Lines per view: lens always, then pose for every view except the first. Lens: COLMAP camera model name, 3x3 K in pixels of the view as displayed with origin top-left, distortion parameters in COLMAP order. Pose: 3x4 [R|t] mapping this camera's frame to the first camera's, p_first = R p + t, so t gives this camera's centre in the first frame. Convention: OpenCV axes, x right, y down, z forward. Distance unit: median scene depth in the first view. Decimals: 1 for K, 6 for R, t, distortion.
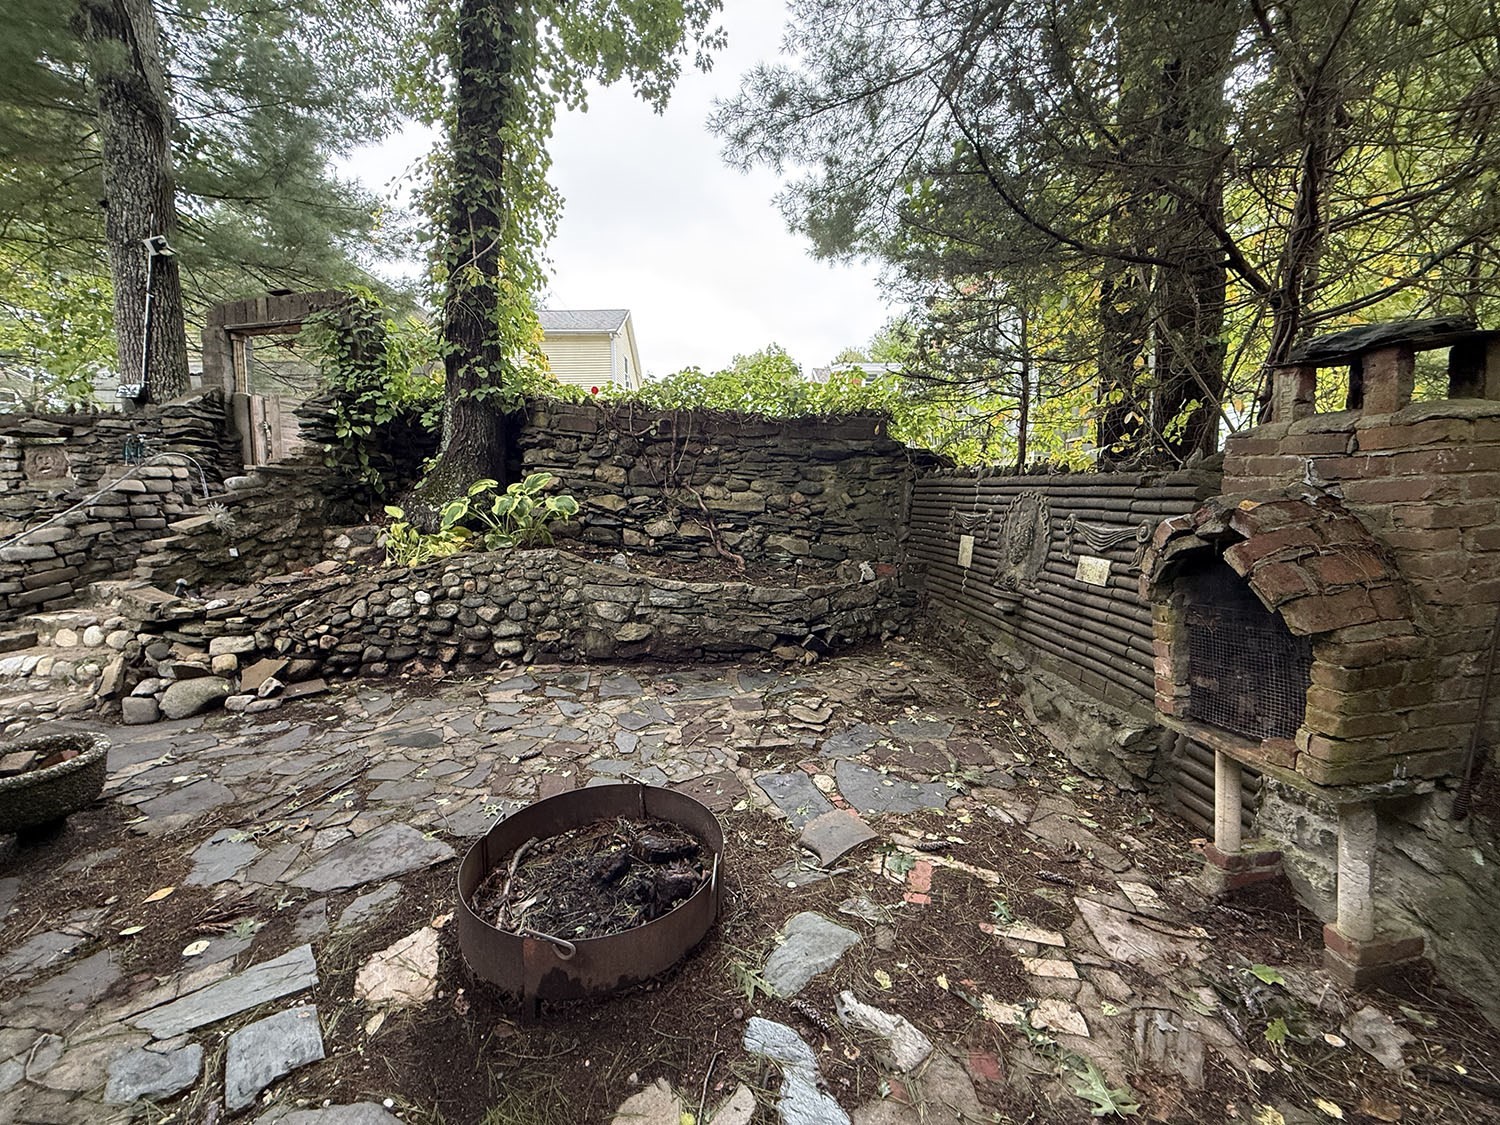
lens RADIAL K [[593.9, 0, 745.5], [0, 593.9, 563.2], [0, 0, 1]] dist [0.000591, -0.000071]
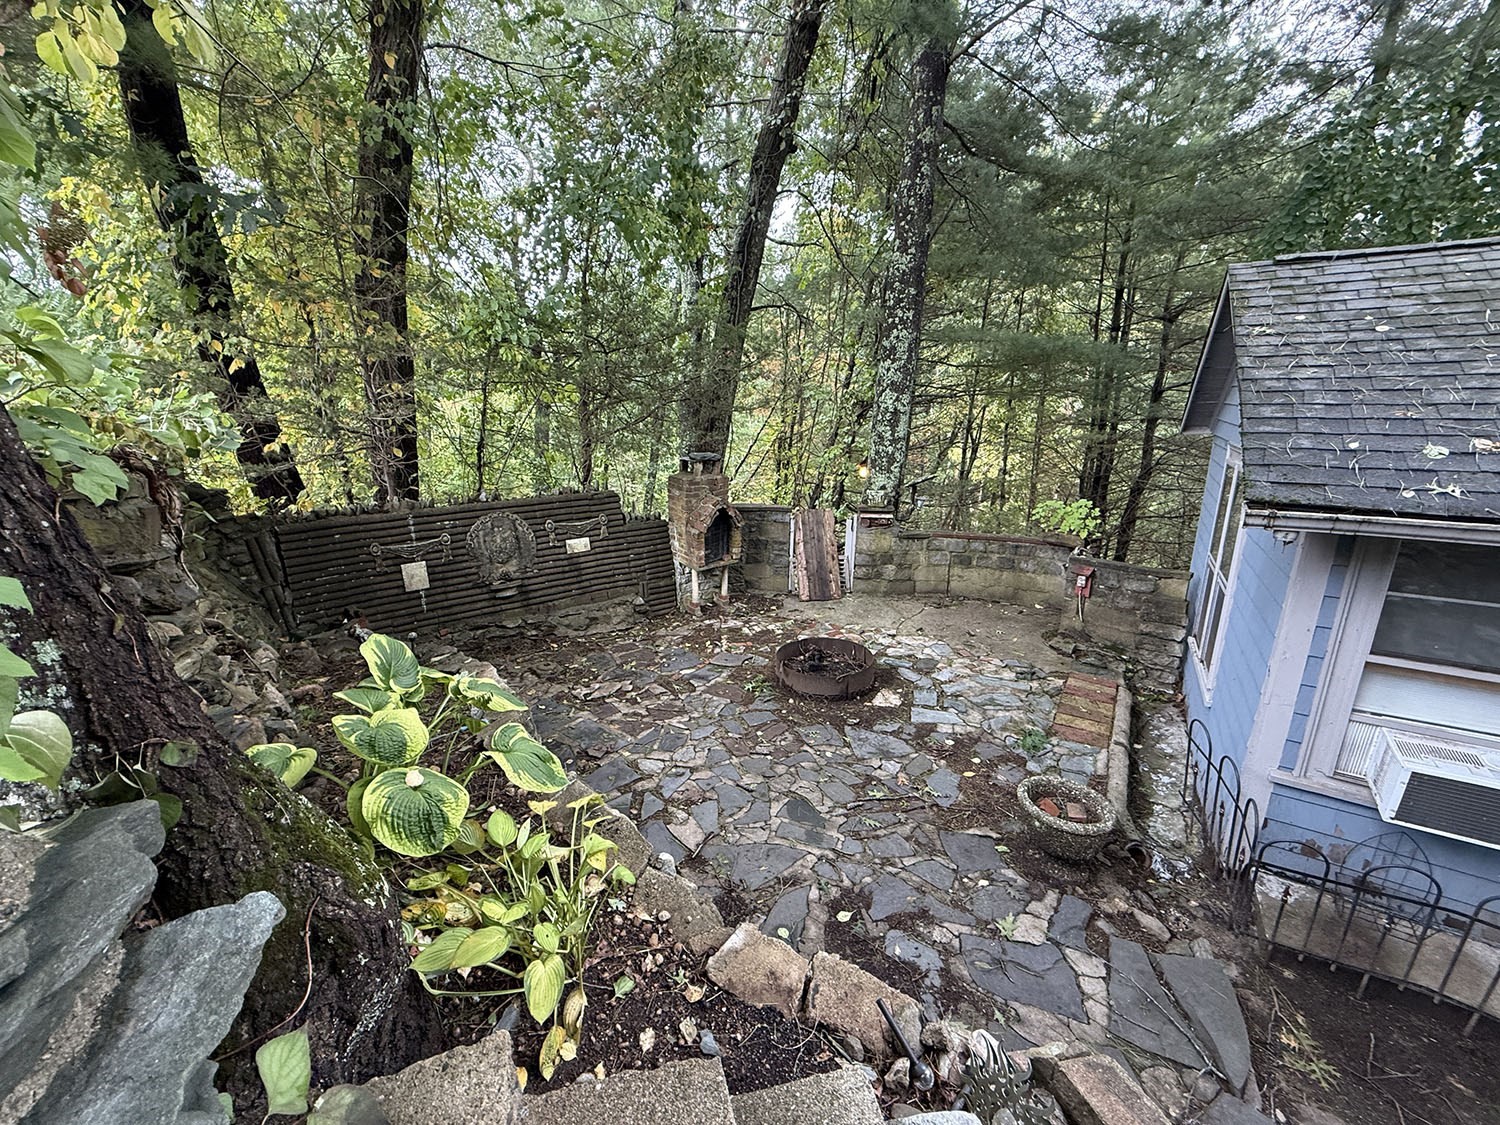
lens RADIAL K [[593.9, 0, 745.5], [0, 593.9, 563.2], [0, 0, 1]] dist [0.000591, -0.000071]
pose [[-0.549331, -0.204293, 0.810247, -1.312081], [0.116851, 0.941344, 0.316570, -0.488770], [-0.827394, 0.268580, -0.493238, 1.544259]]
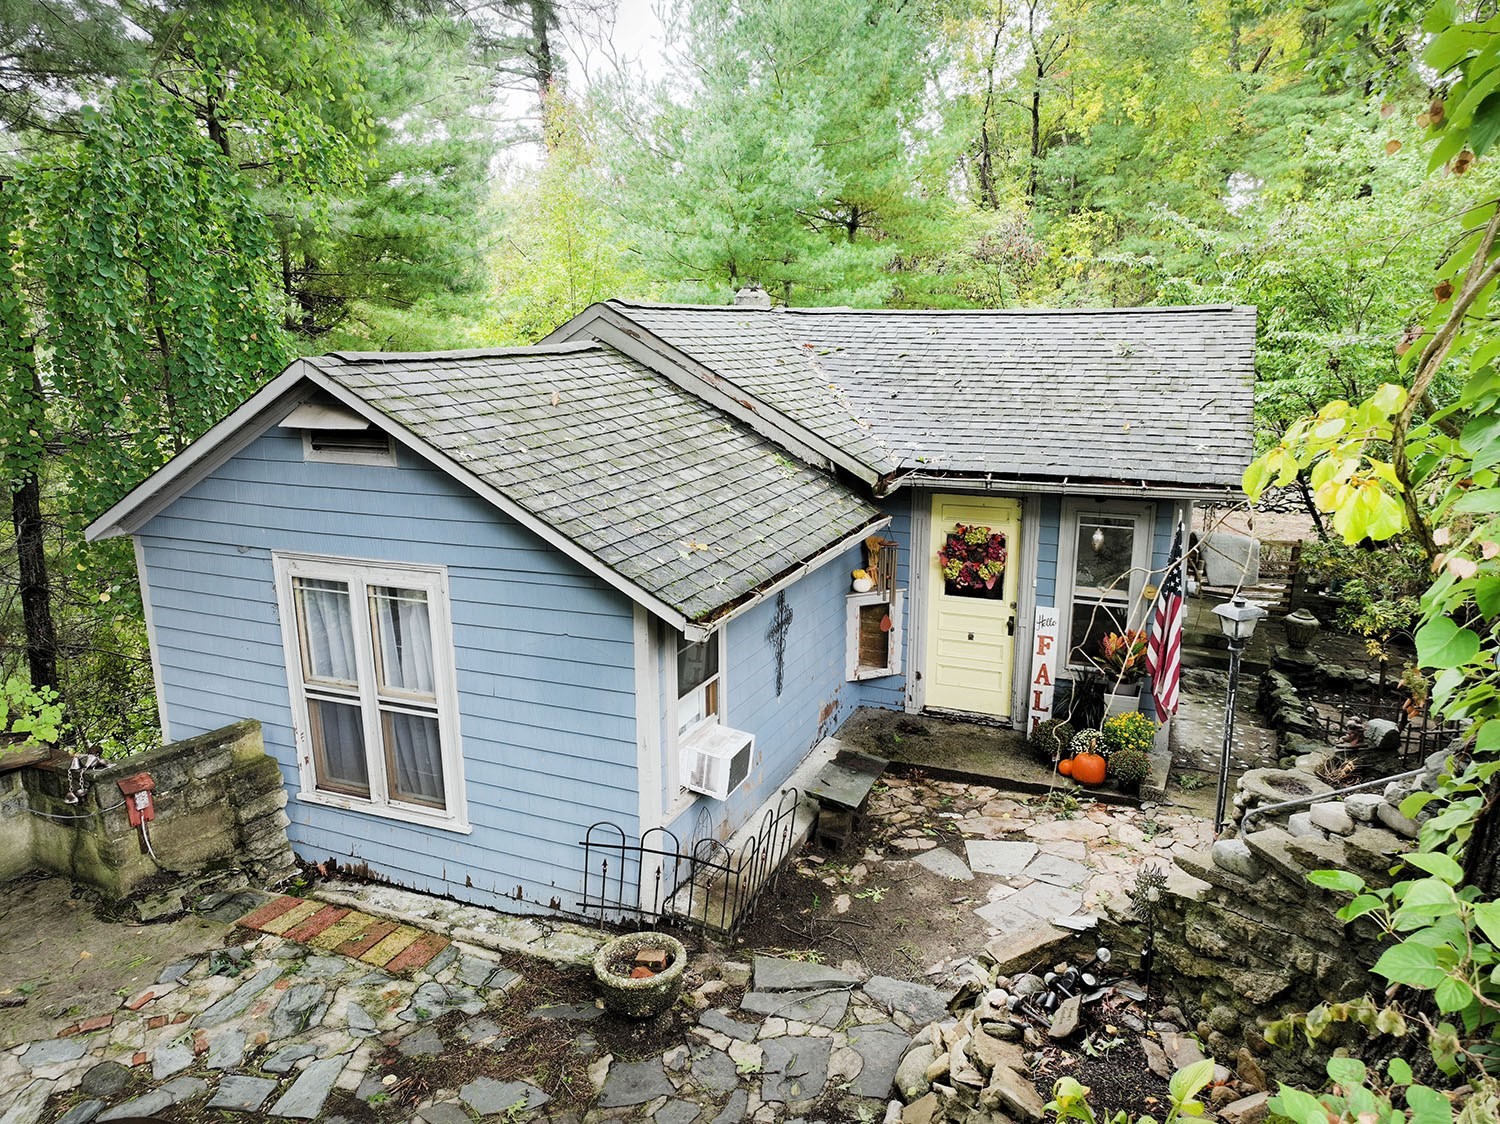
lens RADIAL K [[1054.4, 0, 746.2], [0, 1054.4, 564.7], [0, 0, 1]] dist [-0.007659, 0.029501]
pose [[-0.735591, 0.168626, -0.656103, -0.042011], [-0.071968, 0.943590, 0.323200, -0.874863], [0.673592, 0.284962, -0.681961, 1.795359]]
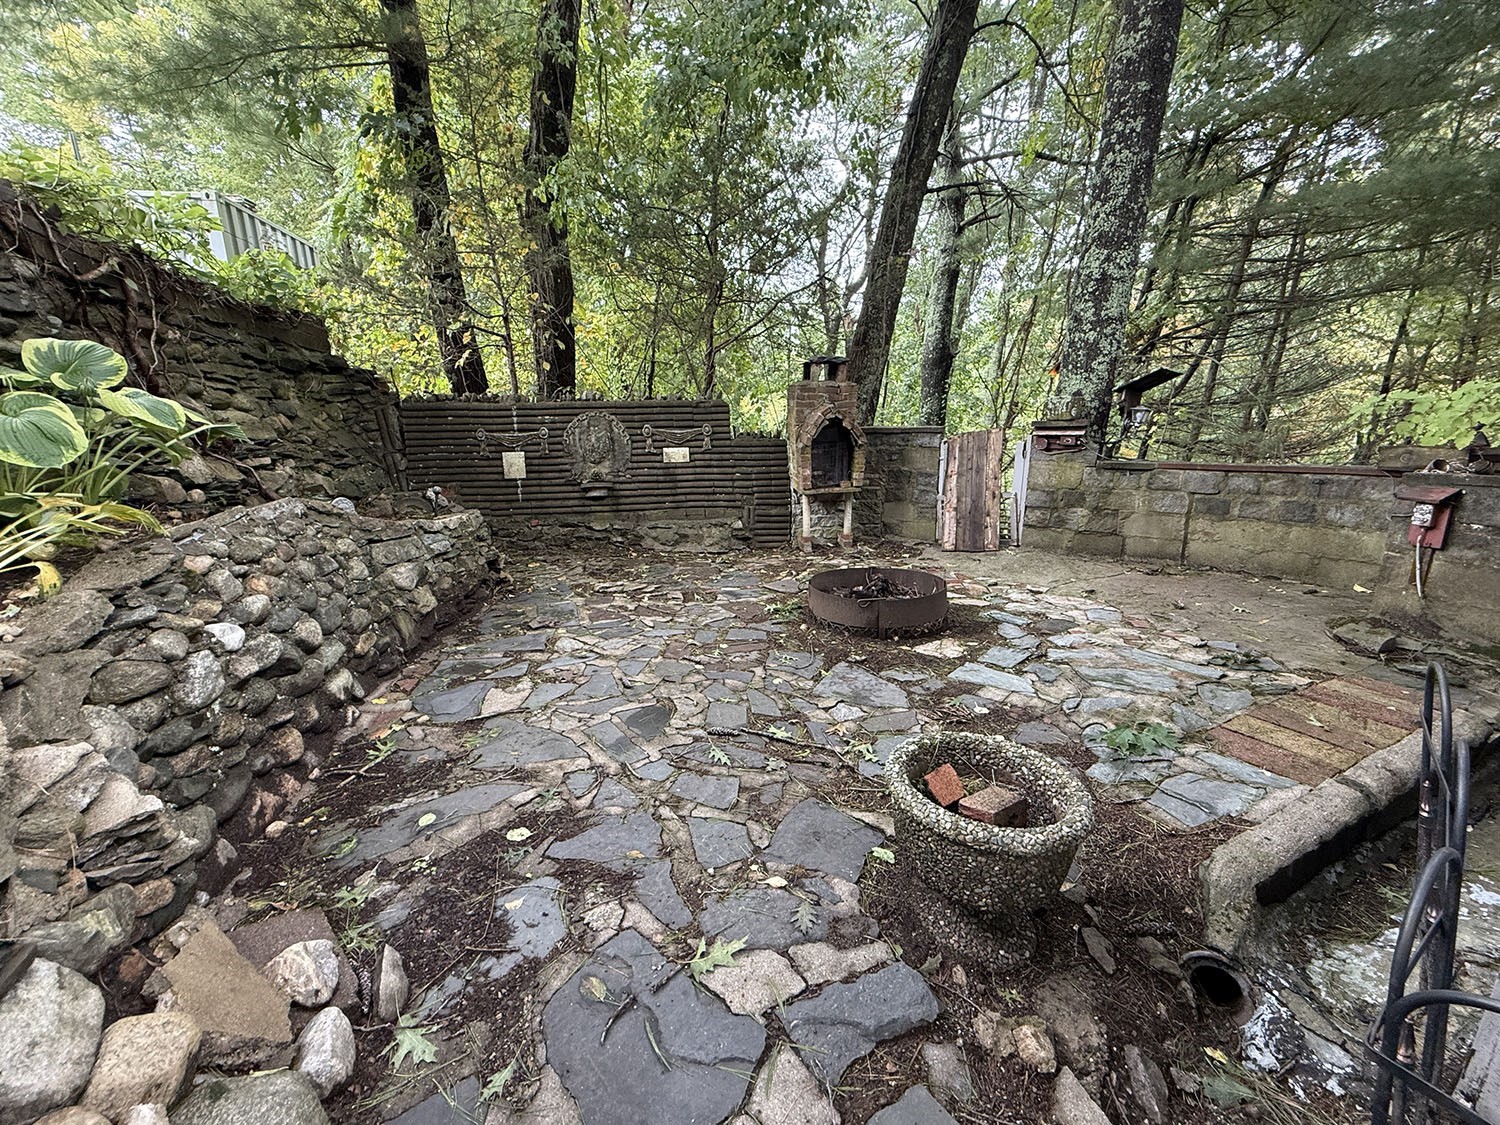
lens RADIAL K [[593.9, 0, 745.5], [0, 593.9, 563.2], [0, 0, 1]] dist [0.000591, -0.000071]
pose [[-0.055800, -0.211611, 0.975760, -1.280002], [0.147015, 0.964889, 0.217660, -0.033058], [-0.987559, 0.155597, -0.022731, 0.899897]]
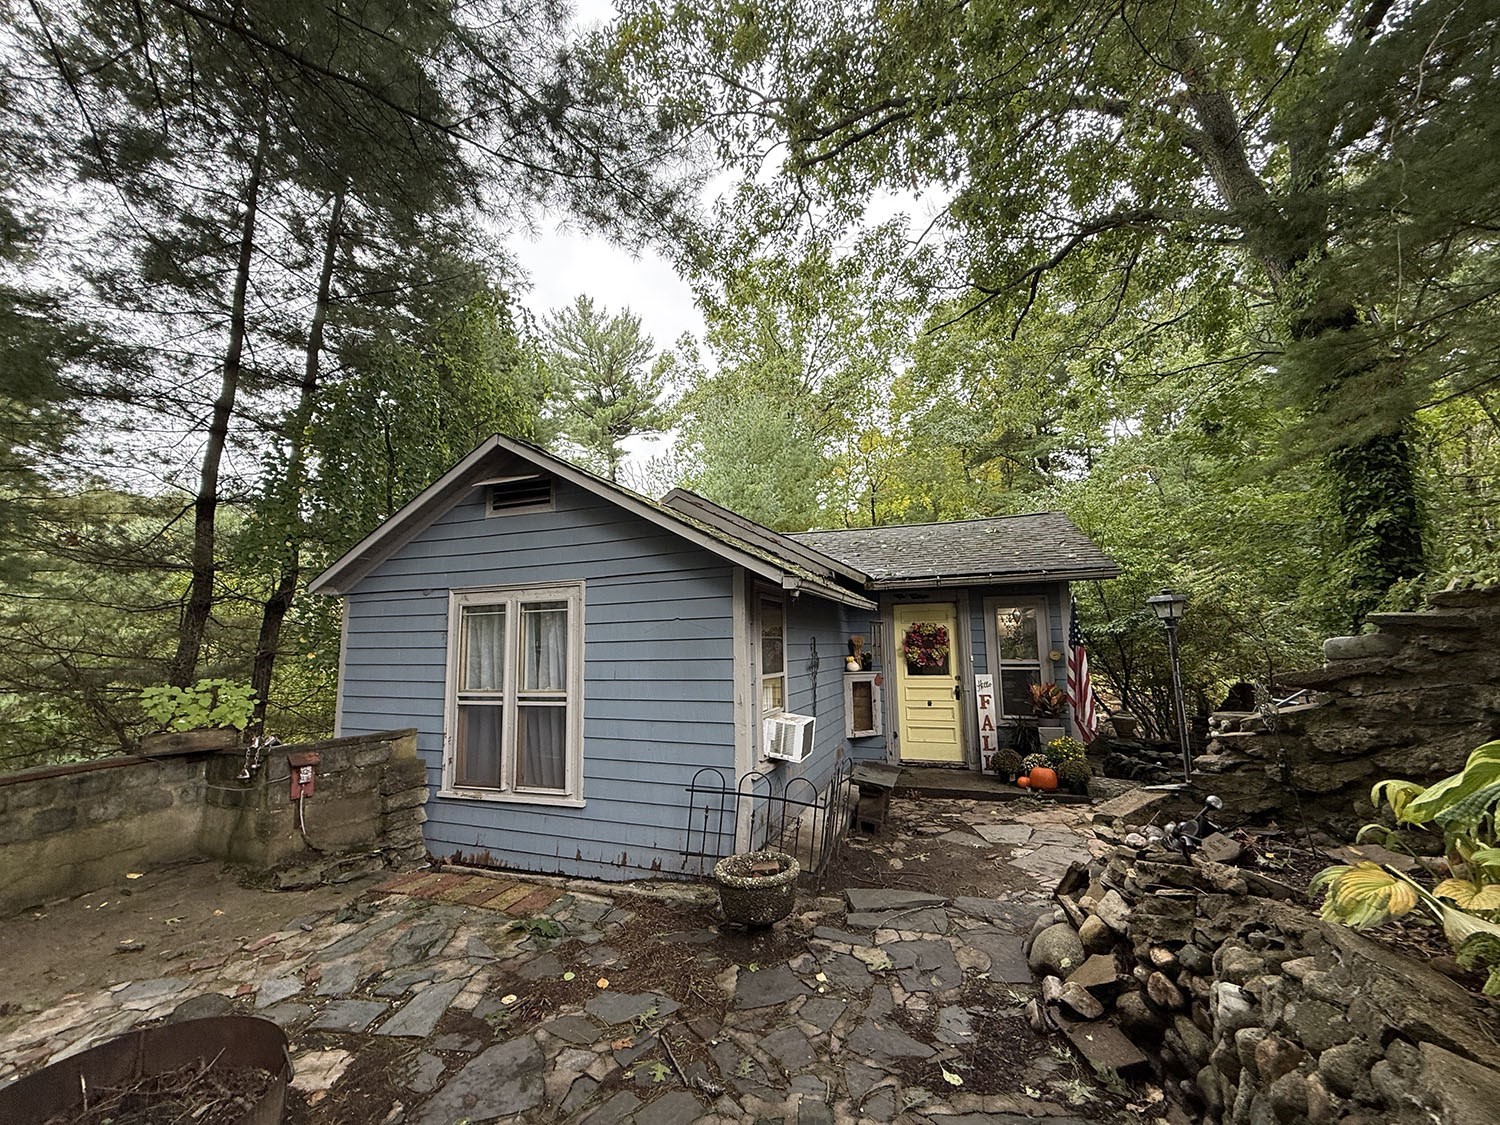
lens RADIAL K [[593.9, 0, 745.5], [0, 593.9, 563.2], [0, 0, 1]] dist [0.000591, -0.000071]
pose [[-0.693883, -0.079232, -0.715715, -0.130464], [-0.068036, 0.996695, -0.044377, -0.215594], [0.716866, 0.017902, -0.696981, 1.408565]]
